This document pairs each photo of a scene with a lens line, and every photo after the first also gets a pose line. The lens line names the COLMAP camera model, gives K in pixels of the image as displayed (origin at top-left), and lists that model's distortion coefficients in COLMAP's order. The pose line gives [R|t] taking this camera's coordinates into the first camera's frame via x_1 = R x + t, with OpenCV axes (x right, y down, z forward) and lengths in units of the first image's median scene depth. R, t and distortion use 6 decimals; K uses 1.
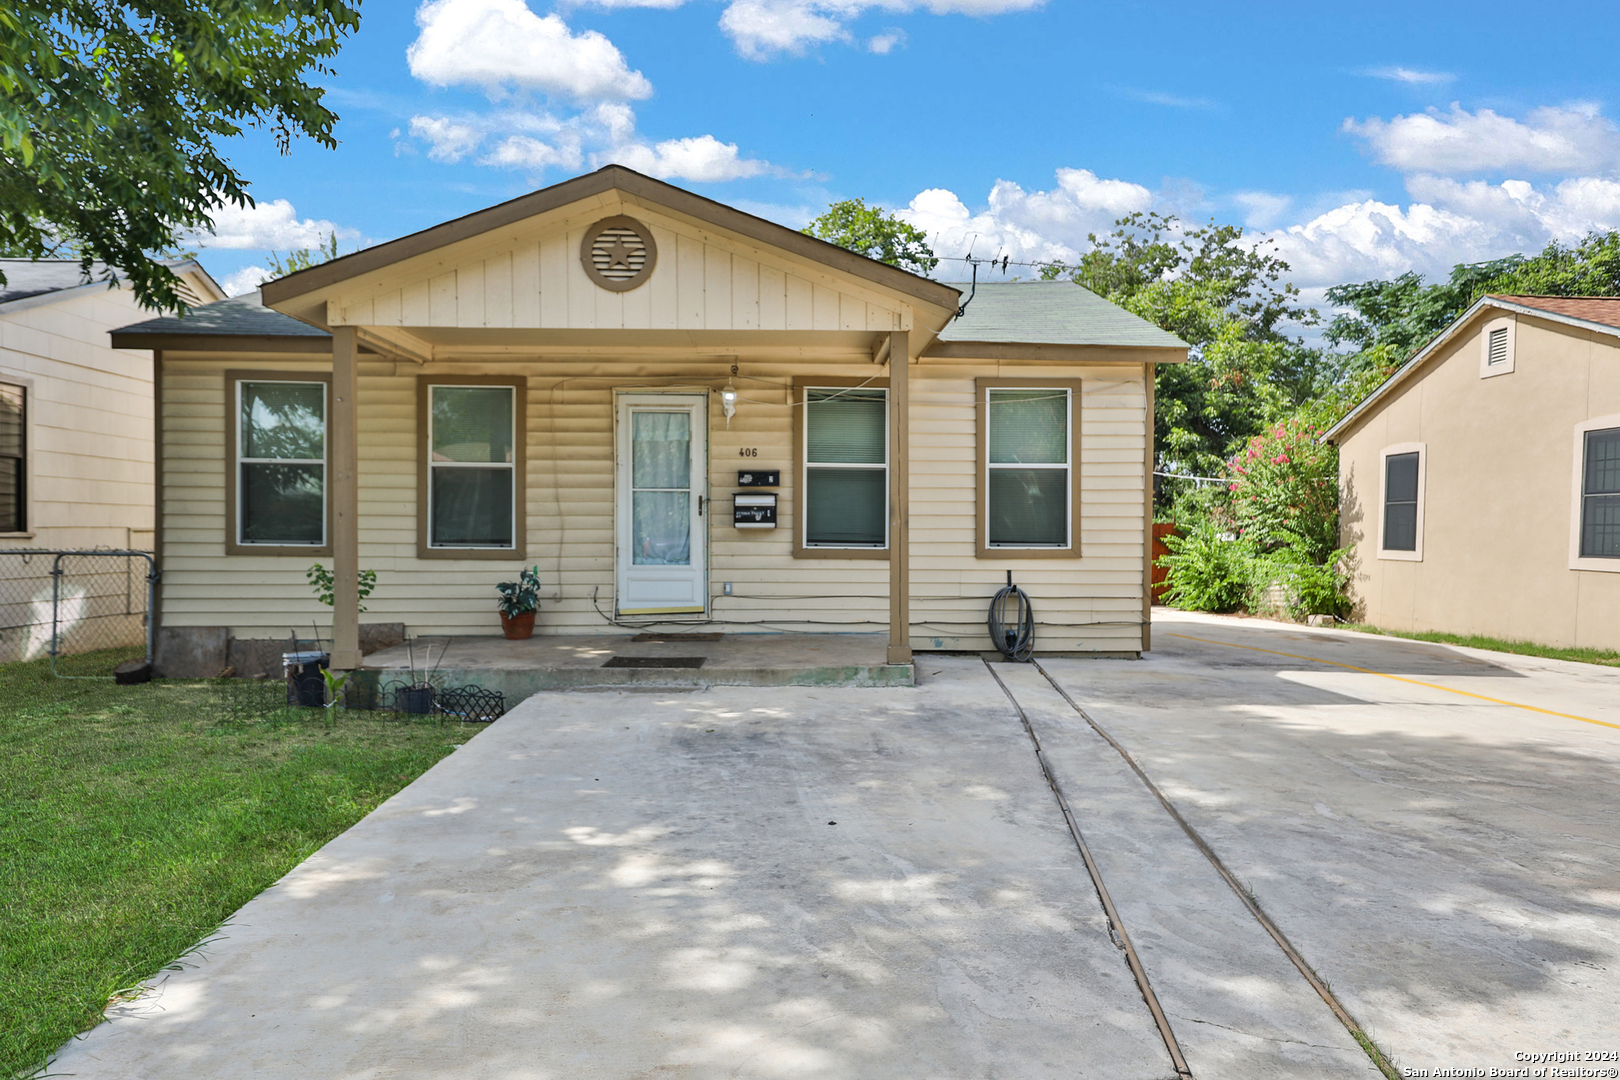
lens RADIAL K [[929.9, 0, 810.0], [0, 929.9, 532.8], [0, 0, 1]] dist [0.008059, 0.000533]
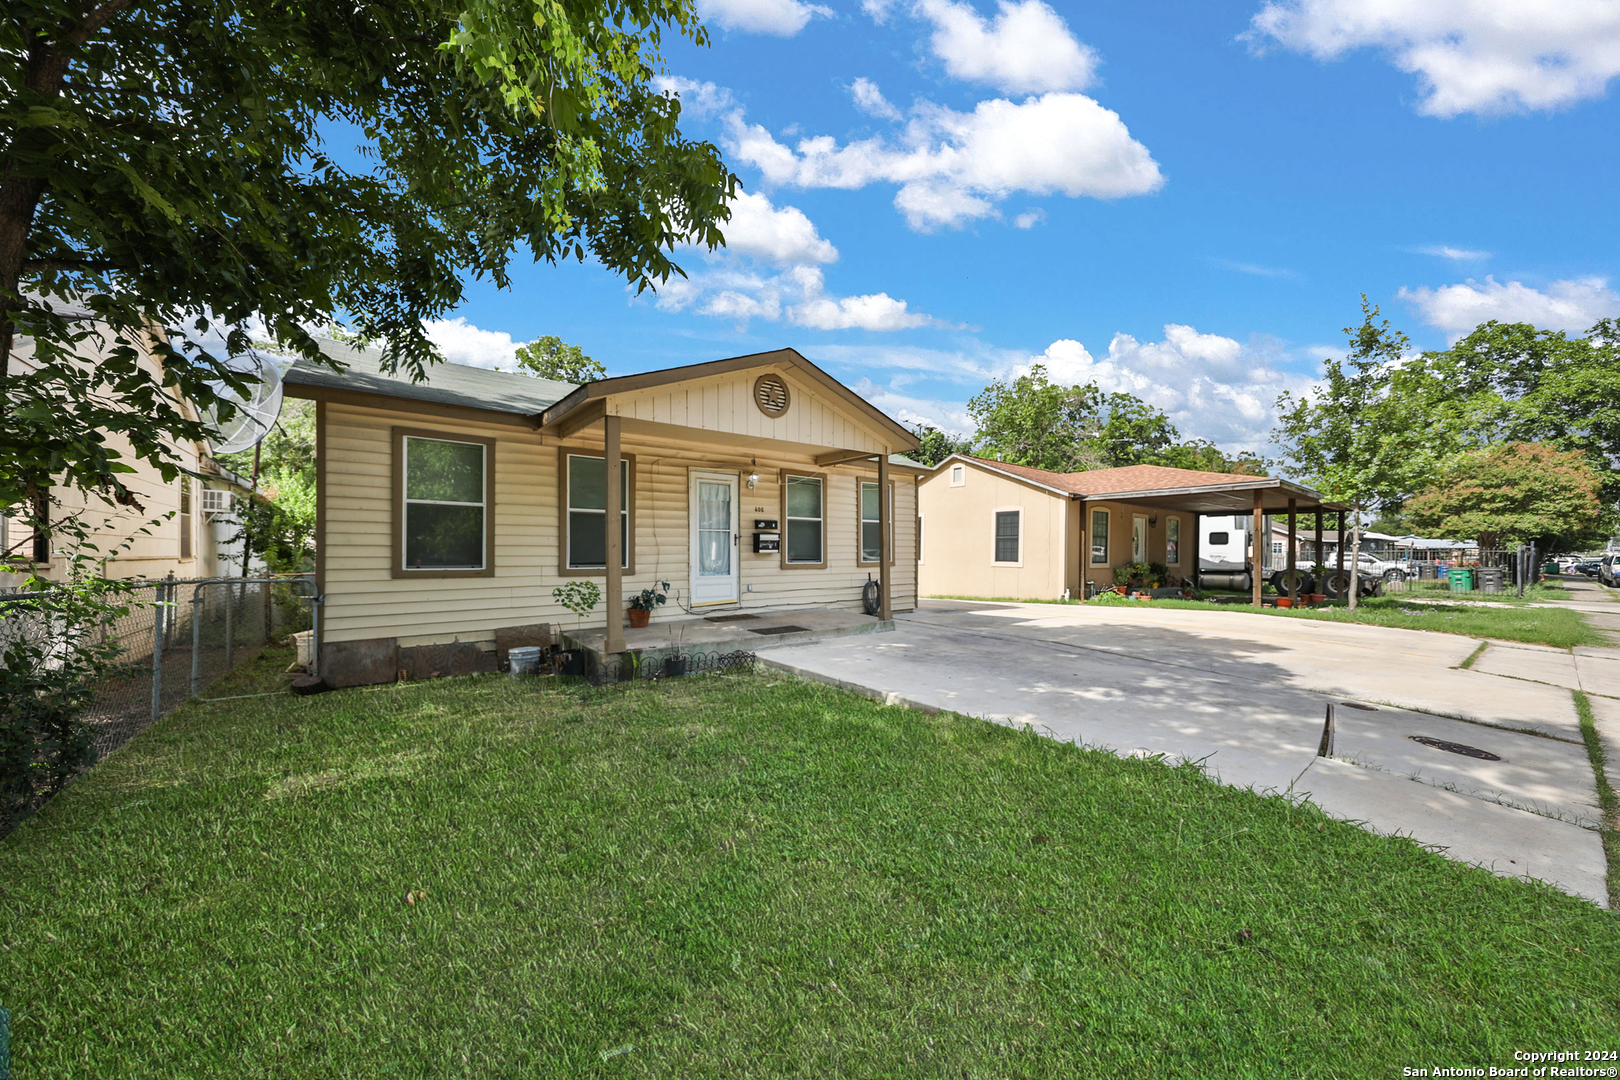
lens RADIAL K [[557.2, 0, 810.7], [0, 557.2, 546.9], [0, 0, 1]] dist [-0.000160, -0.000009]
pose [[0.809844, -0.002135, 0.586641, -0.607016], [0.008950, 0.999922, -0.008718, -0.006193], [-0.586577, 0.012311, 0.809800, 0.094734]]
